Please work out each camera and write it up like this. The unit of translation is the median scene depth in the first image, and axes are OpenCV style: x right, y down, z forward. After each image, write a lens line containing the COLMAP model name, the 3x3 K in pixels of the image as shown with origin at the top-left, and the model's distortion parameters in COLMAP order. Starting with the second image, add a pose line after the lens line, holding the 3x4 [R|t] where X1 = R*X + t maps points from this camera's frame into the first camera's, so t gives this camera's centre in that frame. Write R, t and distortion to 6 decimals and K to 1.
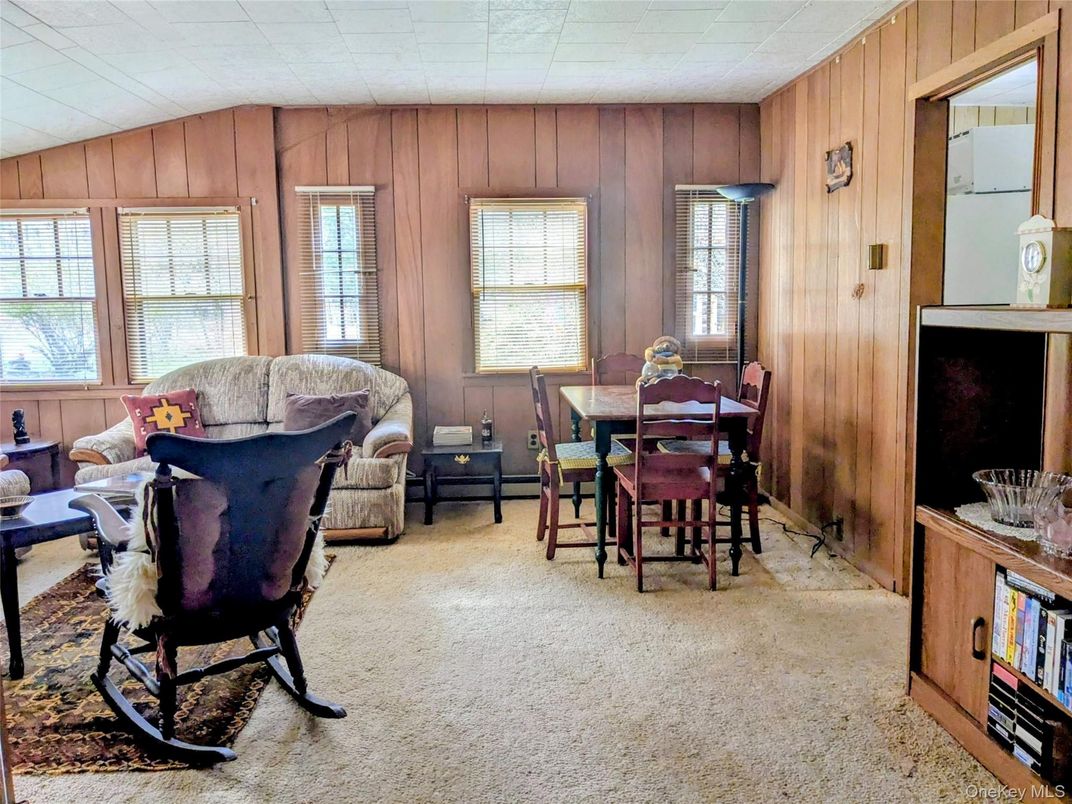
lens RADIAL K [[877.3, 0, 539.9], [0, 877.3, 403.8], [0, 0, 1]] dist [0.005743, -0.001752]
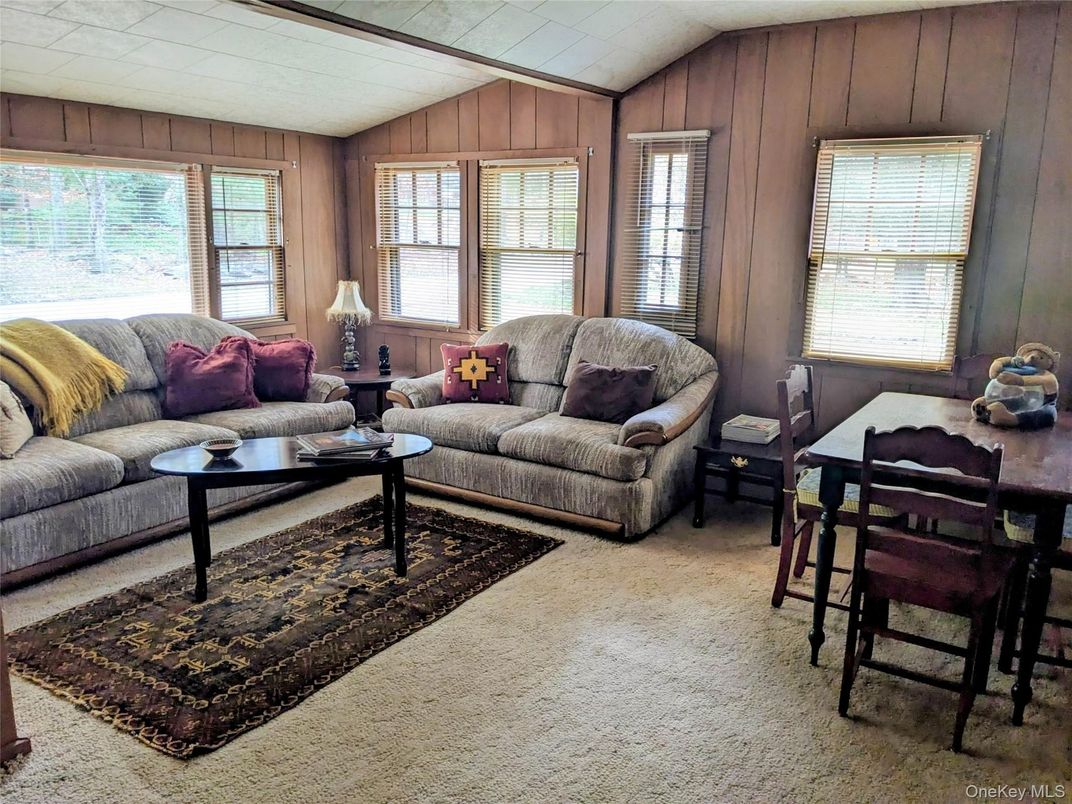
lens RADIAL K [[842.5, 0, 547.0], [0, 842.5, 409.2], [0, 0, 1]] dist [0.078972, -0.109447]
pose [[0.806624, 0.152601, -0.571026, 0.203505], [-0.098949, 0.987326, 0.124079, -0.064306], [0.582723, -0.043582, 0.811501, 0.216092]]
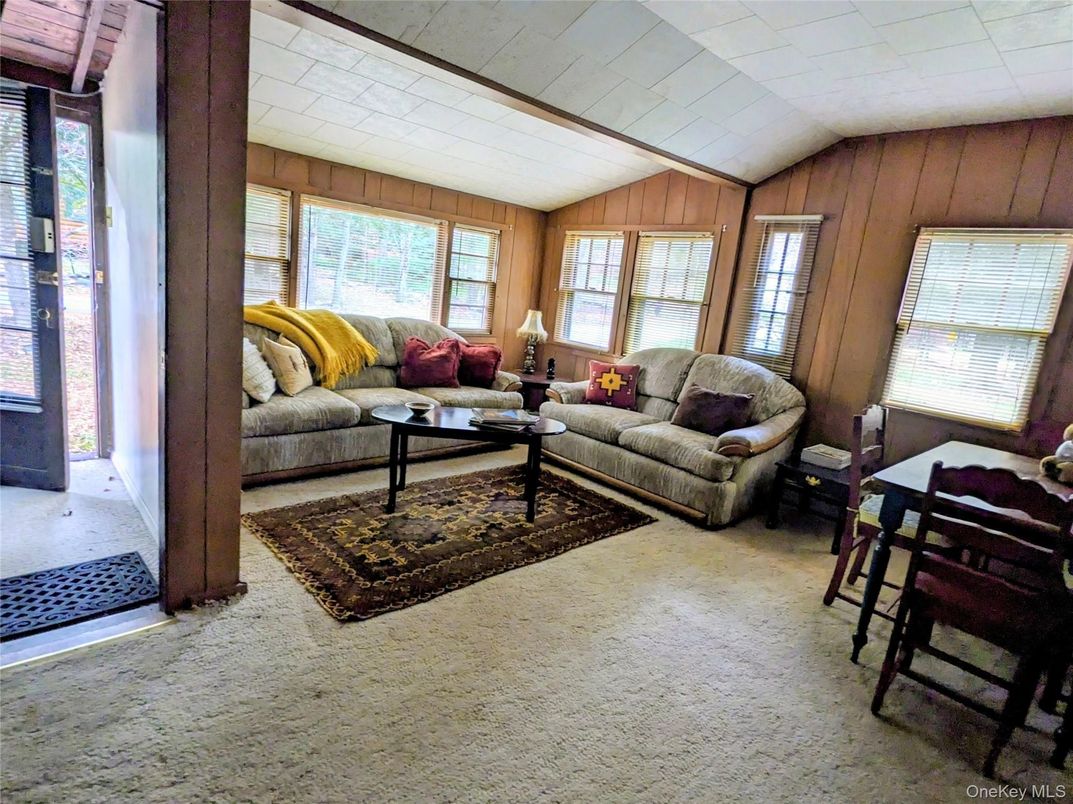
lens RADIAL K [[584.5, 0, 540.3], [0, 584.5, 404.6], [0, 0, 1]] dist [0.003578, 0.000493]
pose [[0.624400, 0.236195, -0.744538, 0.187175], [-0.206934, 0.969148, 0.133906, -0.045568], [0.753195, 0.070460, 0.654013, 0.281717]]
